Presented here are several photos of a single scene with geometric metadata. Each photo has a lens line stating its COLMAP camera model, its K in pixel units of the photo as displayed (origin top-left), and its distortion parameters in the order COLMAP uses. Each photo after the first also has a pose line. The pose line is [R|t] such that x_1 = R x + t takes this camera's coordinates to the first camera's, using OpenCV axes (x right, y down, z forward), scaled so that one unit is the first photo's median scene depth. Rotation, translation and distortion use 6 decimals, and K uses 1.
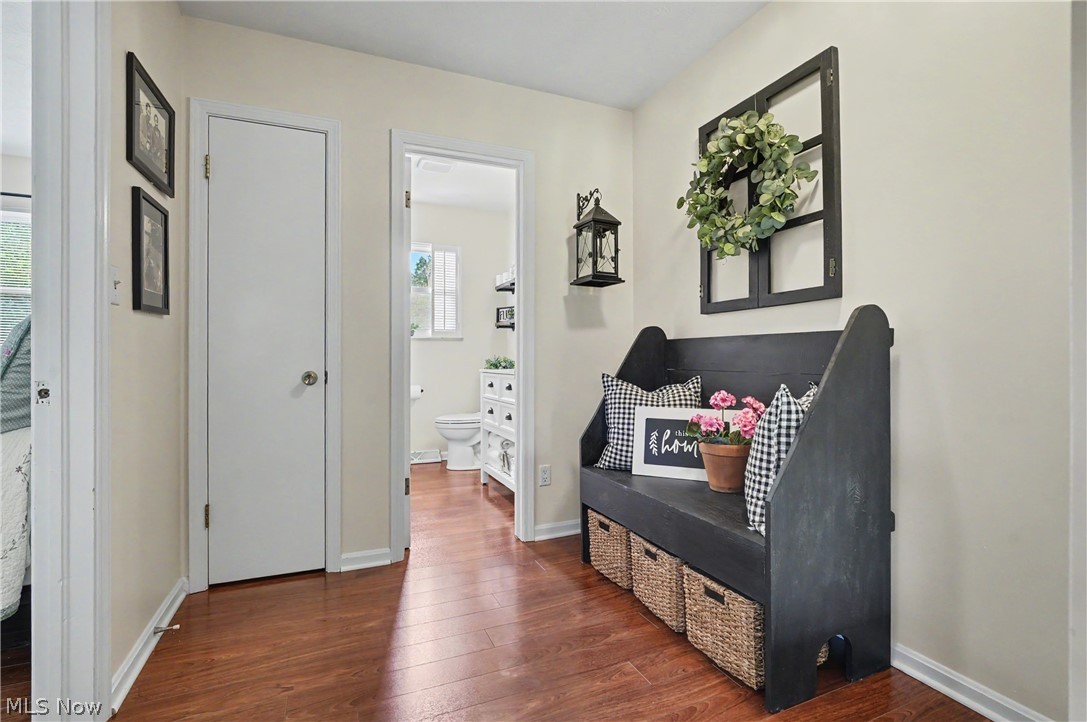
lens RADIAL K [[501.7, 0, 549.4], [0, 501.7, 360.2], [0, 0, 1]] dist [-0.001046, 0.000011]
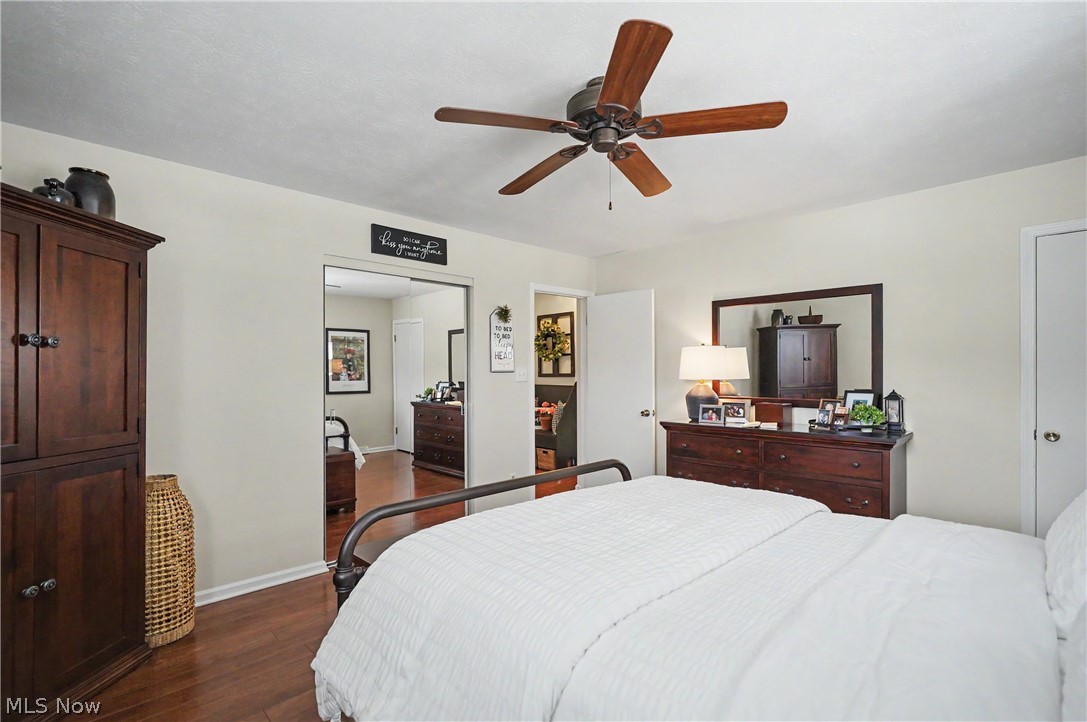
lens RADIAL K [[501.7, 0, 547.3], [0, 501.7, 365.8], [0, 0, 1]] dist [-0.001046, 0.000011]
pose [[0.933599, -0.003408, 0.358305, -0.924371], [0.005738, 0.999969, -0.005440, -0.176873], [-0.358275, 0.007135, 0.933589, -2.342649]]
